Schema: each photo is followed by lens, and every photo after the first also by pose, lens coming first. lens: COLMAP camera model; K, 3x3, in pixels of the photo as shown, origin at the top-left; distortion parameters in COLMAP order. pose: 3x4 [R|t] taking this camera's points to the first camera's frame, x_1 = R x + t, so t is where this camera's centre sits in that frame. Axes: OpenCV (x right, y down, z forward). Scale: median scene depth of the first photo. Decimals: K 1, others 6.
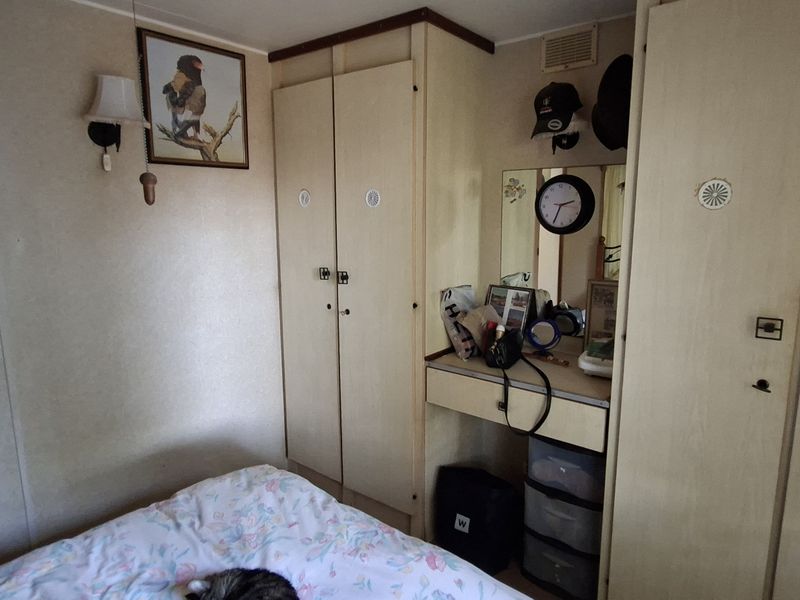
lens RADIAL K [[515.6, 0, 408.0], [0, 515.6, 297.0], [0, 0, 1]] dist [-0.004575, 0.002108]
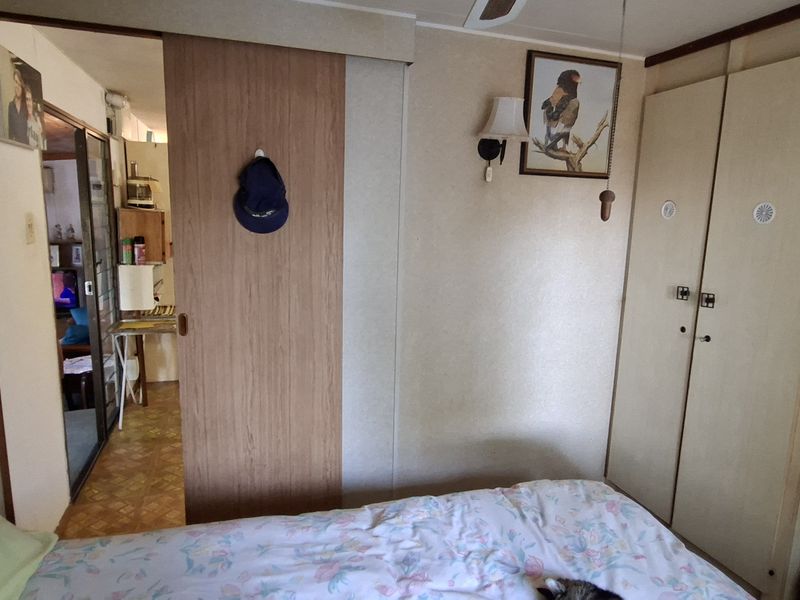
lens RADIAL K [[515.6, 0, 408.0], [0, 515.6, 297.0], [0, 0, 1]] dist [-0.004575, 0.002108]
pose [[0.838985, 0.115402, -0.531776, -0.095677], [-0.121372, 0.992320, 0.023856, -0.001107], [0.530446, 0.044528, 0.846549, -0.031692]]
